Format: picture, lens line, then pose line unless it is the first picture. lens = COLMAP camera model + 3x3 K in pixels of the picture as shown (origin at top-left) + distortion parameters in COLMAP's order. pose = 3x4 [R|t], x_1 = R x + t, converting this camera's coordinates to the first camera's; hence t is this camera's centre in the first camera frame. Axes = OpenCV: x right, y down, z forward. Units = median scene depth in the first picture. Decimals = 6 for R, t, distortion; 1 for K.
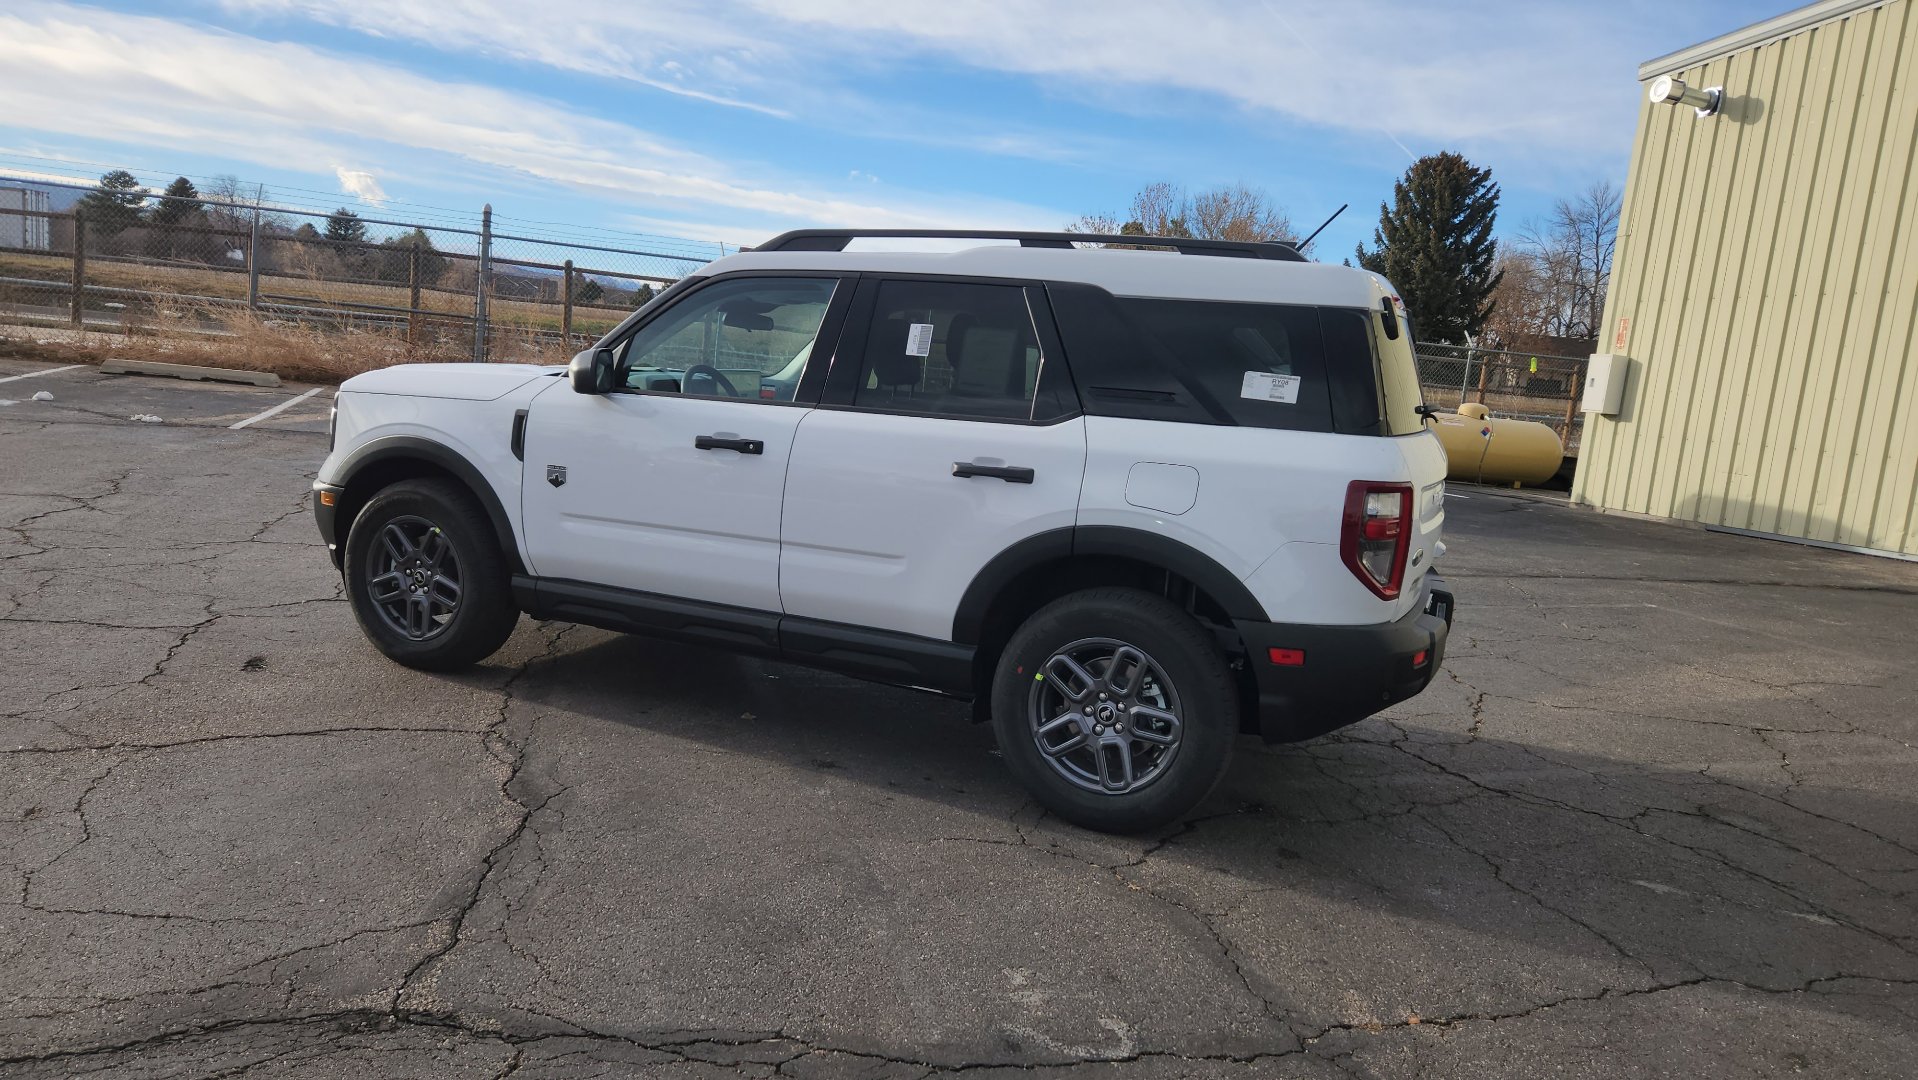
lens RADIAL K [[1281.2, 0, 932.8], [0, 1281.2, 538.0], [0, 0, 1]] dist [0.074911, -0.058612]
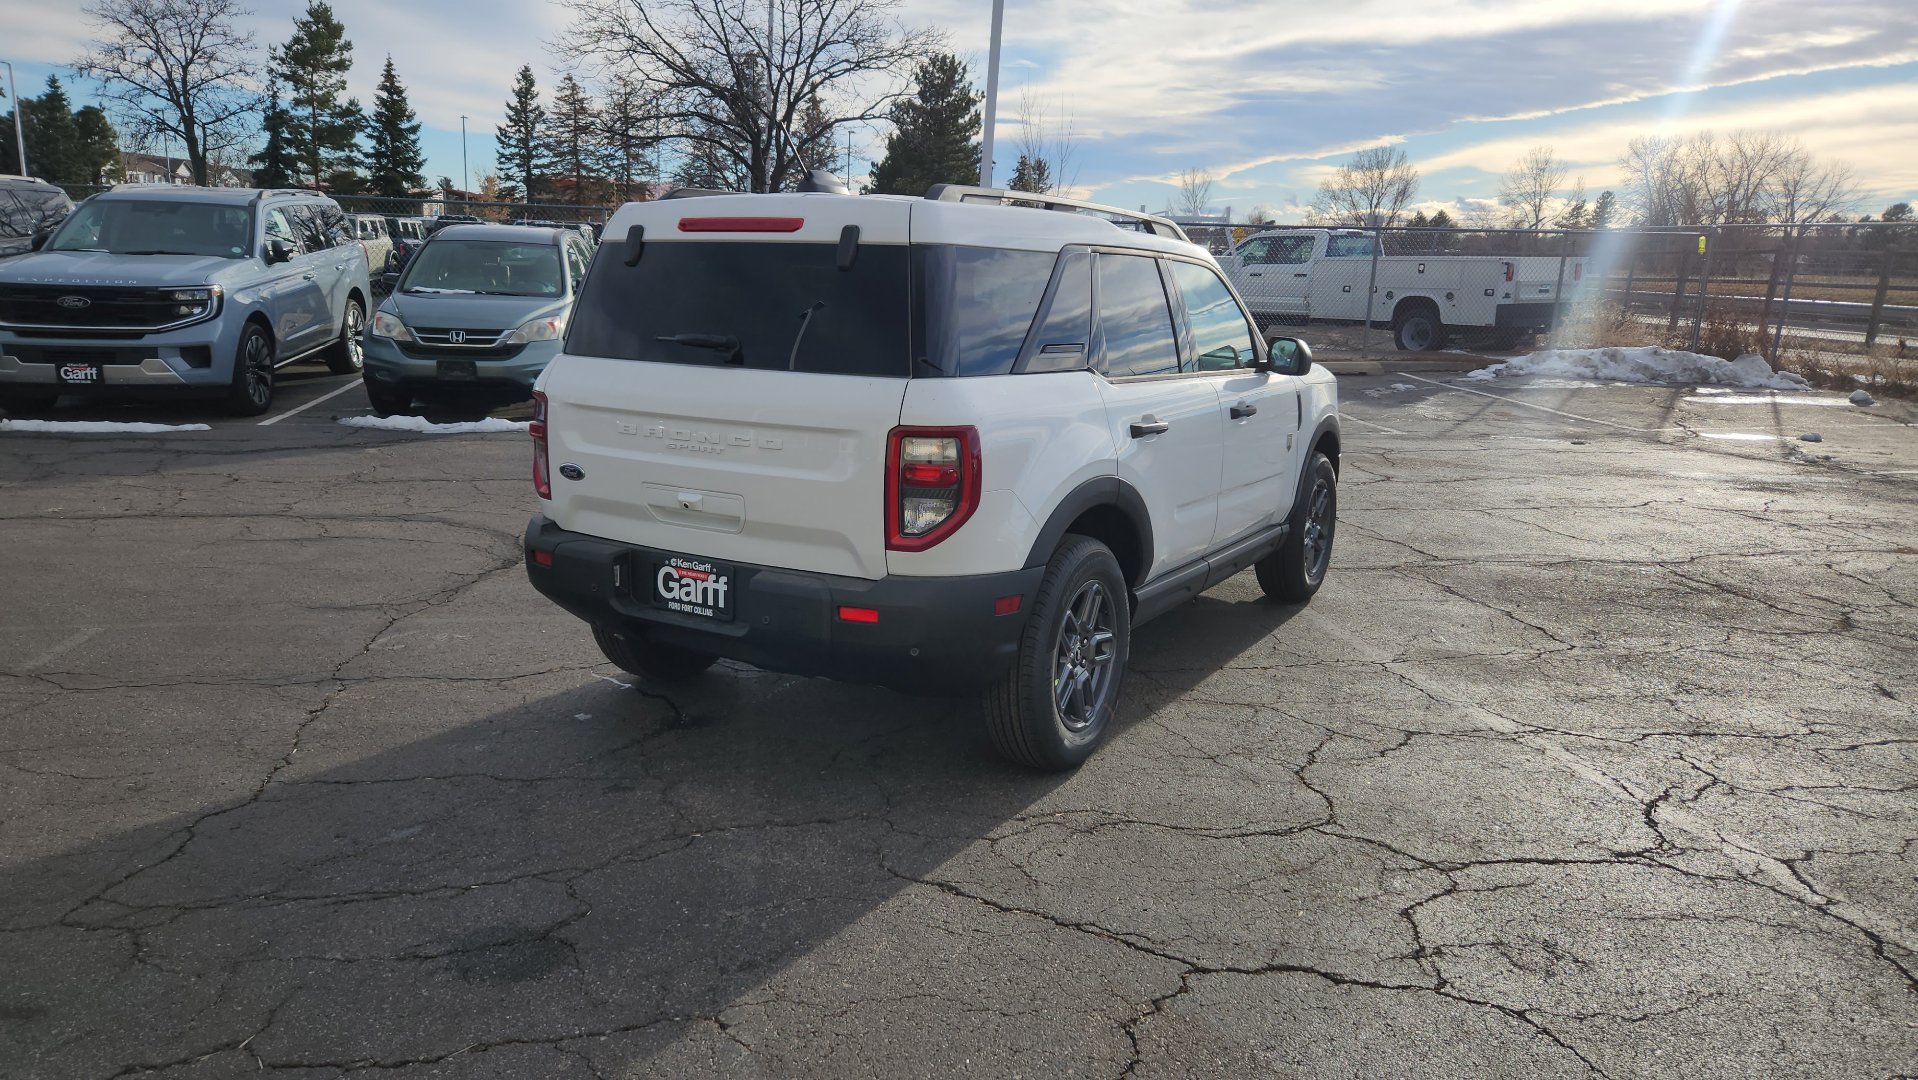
lens RADIAL K [[1281.2, 0, 922.4], [0, 1281.2, 537.2], [0, 0, 1]] dist [0.074911, -0.058612]
pose [[-0.123873, 0.116778, -0.985403, 1.151616], [-0.189862, 0.971915, 0.139047, -0.111031], [0.973965, 0.204314, -0.098222, 1.165670]]
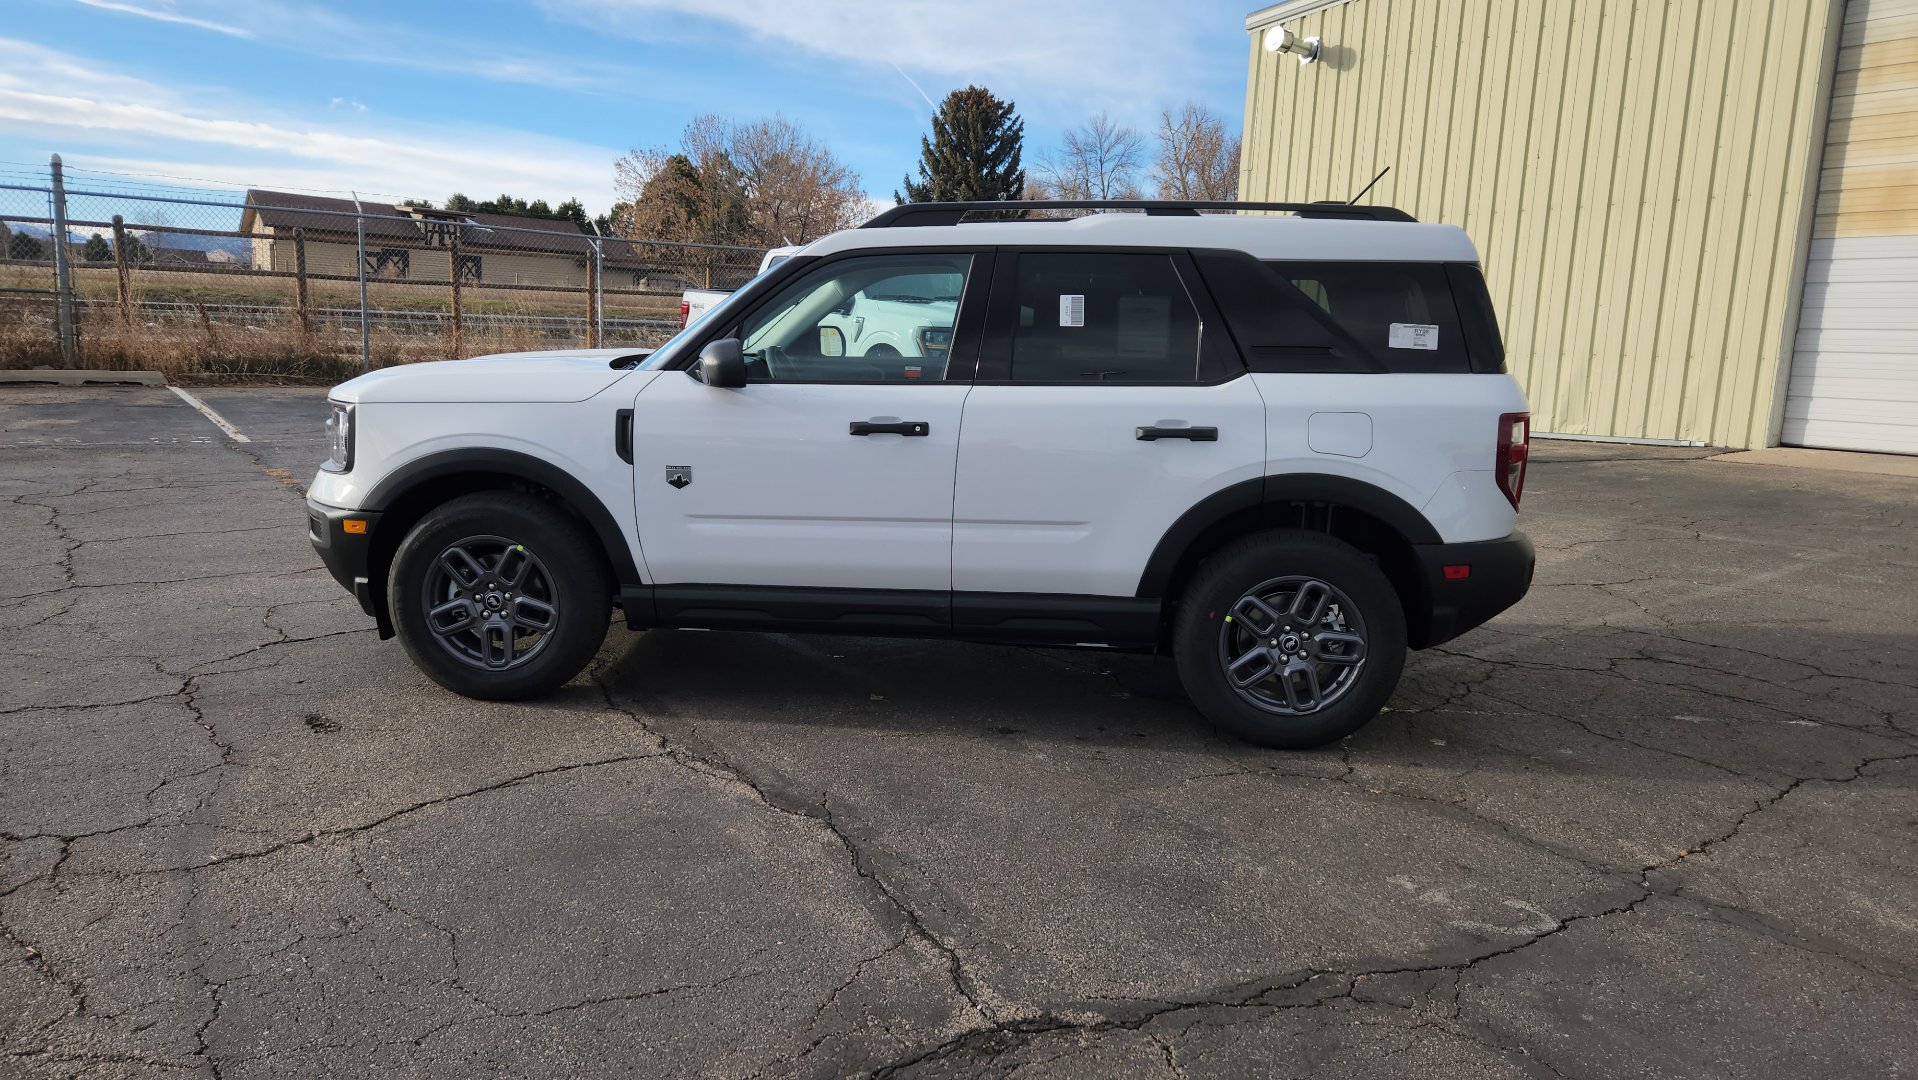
lens RADIAL K [[1281.2, 0, 920.6], [0, 1281.2, 545.1], [0, 0, 1]] dist [0.074911, -0.058612]
pose [[0.941460, -0.114415, 0.317114, -0.428949], [0.097144, 0.992819, 0.069805, -0.046728], [-0.322824, -0.034913, 0.945815, 0.051036]]
